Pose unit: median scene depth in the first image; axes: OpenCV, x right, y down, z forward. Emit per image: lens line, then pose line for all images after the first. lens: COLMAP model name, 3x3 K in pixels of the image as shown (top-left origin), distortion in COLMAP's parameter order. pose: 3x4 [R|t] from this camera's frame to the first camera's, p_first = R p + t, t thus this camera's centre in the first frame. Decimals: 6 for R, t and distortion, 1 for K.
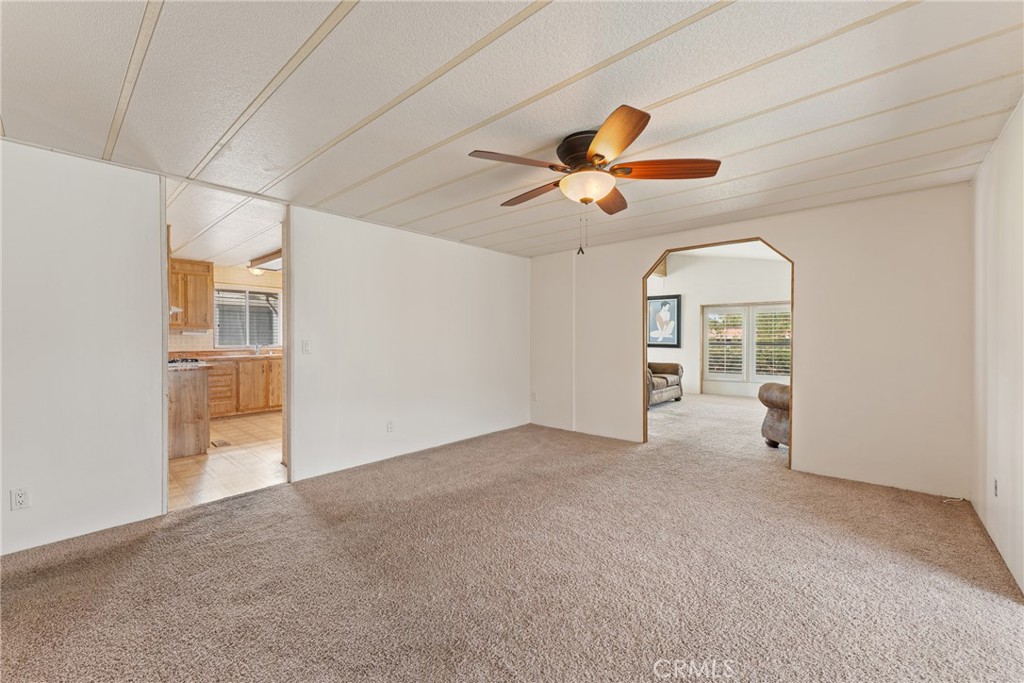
lens RADIAL K [[410.4, 0, 514.9], [0, 410.4, 341.4], [0, 0, 1]] dist [0.001402, 0.000631]
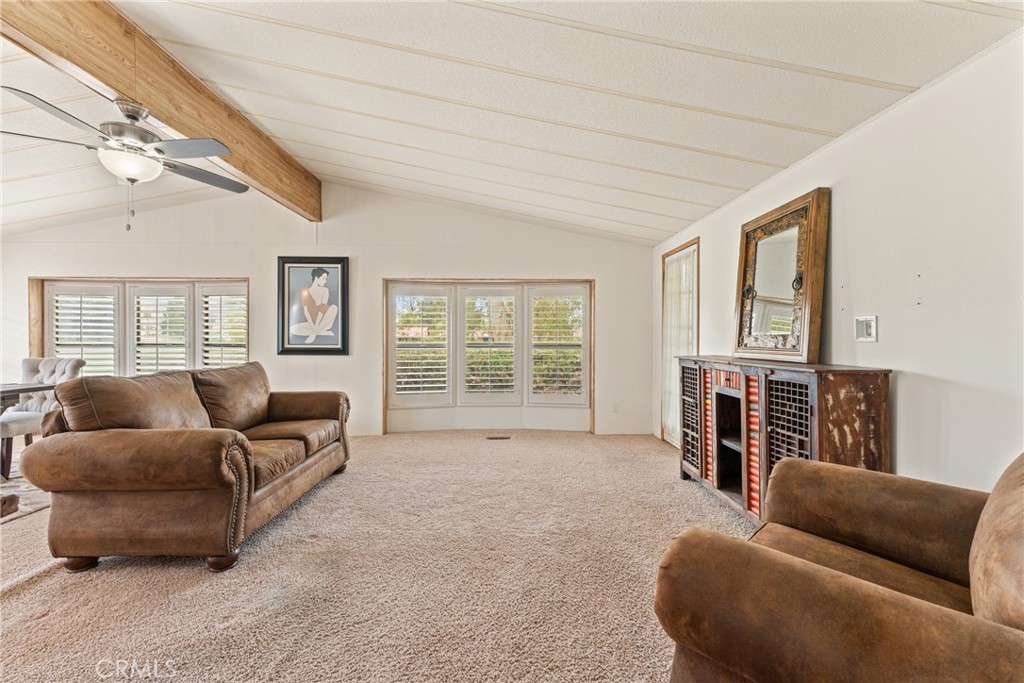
lens RADIAL K [[410.4, 0, 513.0], [0, 410.4, 338.9], [0, 0, 1]] dist [0.001402, 0.000631]
pose [[0.737596, -0.001936, 0.675239, 0.194678], [0.005175, 0.999983, -0.002787, -0.002314], [-0.675222, 0.005550, 0.737593, 0.445298]]
